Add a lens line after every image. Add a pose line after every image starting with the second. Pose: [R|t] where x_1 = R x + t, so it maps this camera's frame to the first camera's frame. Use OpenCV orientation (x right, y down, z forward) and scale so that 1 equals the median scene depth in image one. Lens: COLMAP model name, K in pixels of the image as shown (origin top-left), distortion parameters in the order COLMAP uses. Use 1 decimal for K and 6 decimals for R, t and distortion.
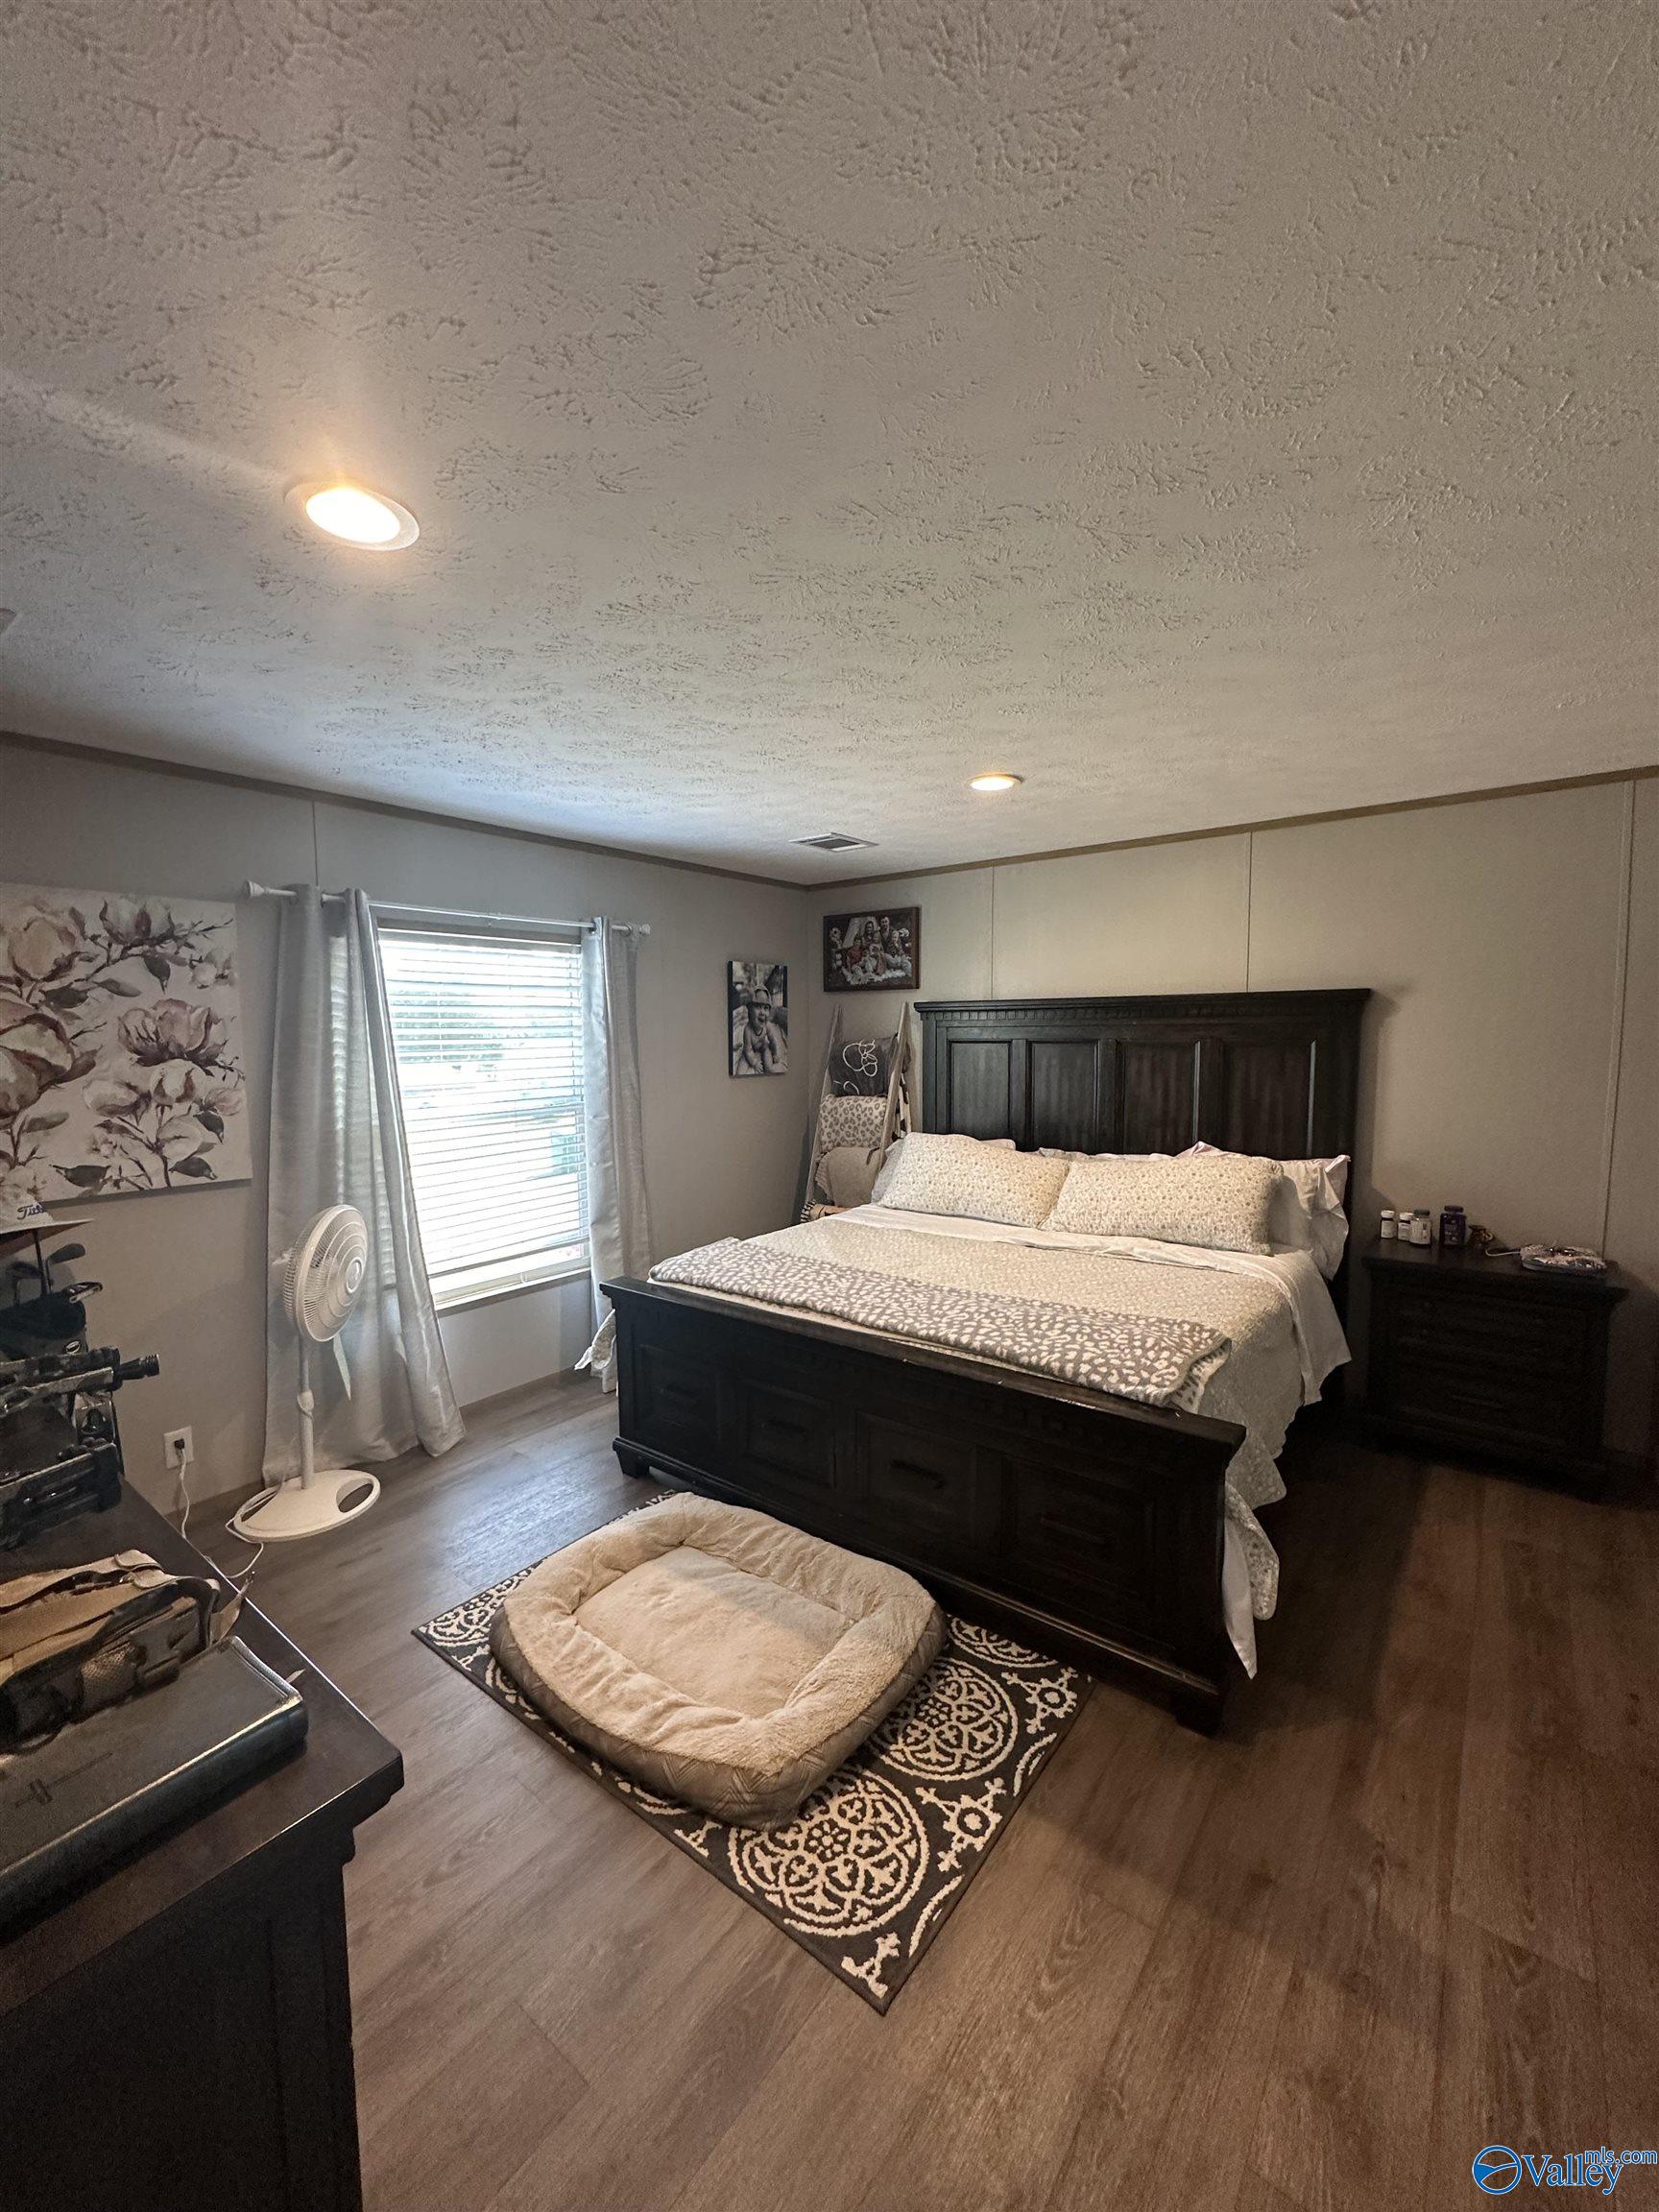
lens RADIAL K [[883.5, 0, 829.5], [0, 883.5, 1106.0], [0, 0, 1]] dist [-0.001465, 0.000730]
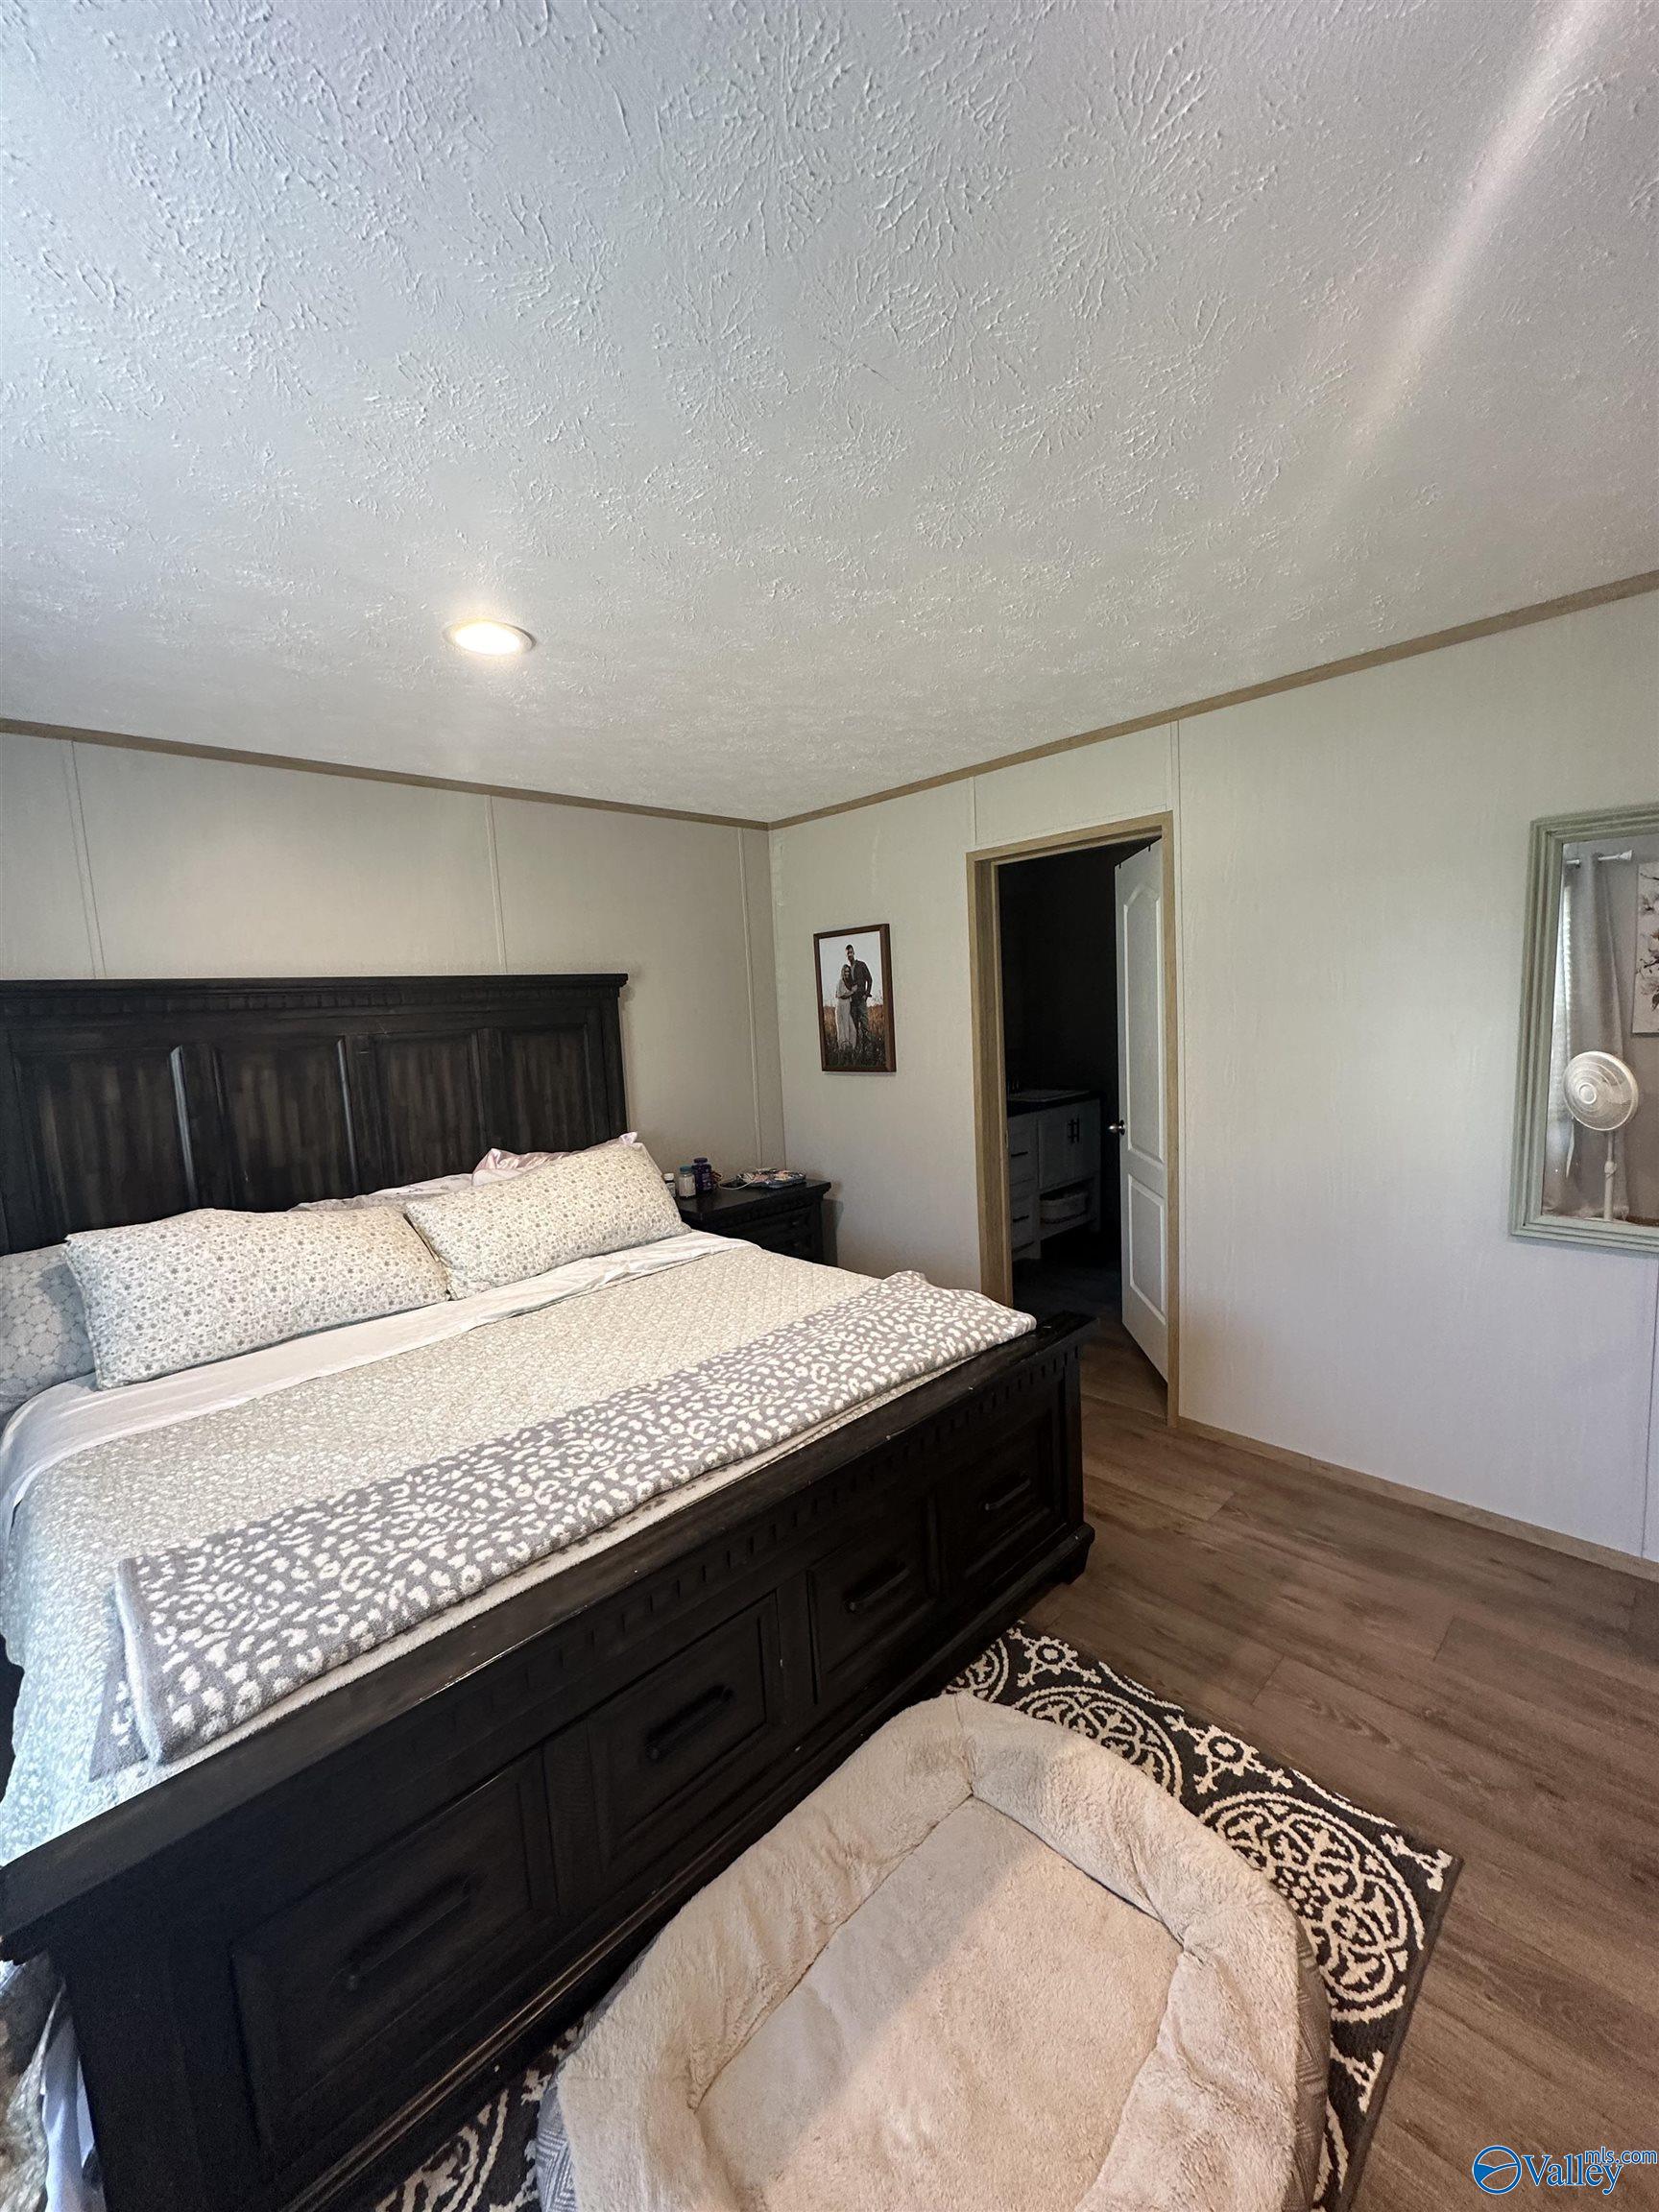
lens RADIAL K [[883.5, 0, 829.5], [0, 883.5, 1106.0], [0, 0, 1]] dist [-0.001465, 0.000730]
pose [[0.138357, -0.108067, 0.984469, -0.793857], [0.129403, 0.987480, 0.090211, -0.075542], [-0.981892, 0.114912, 0.150609, 1.159036]]
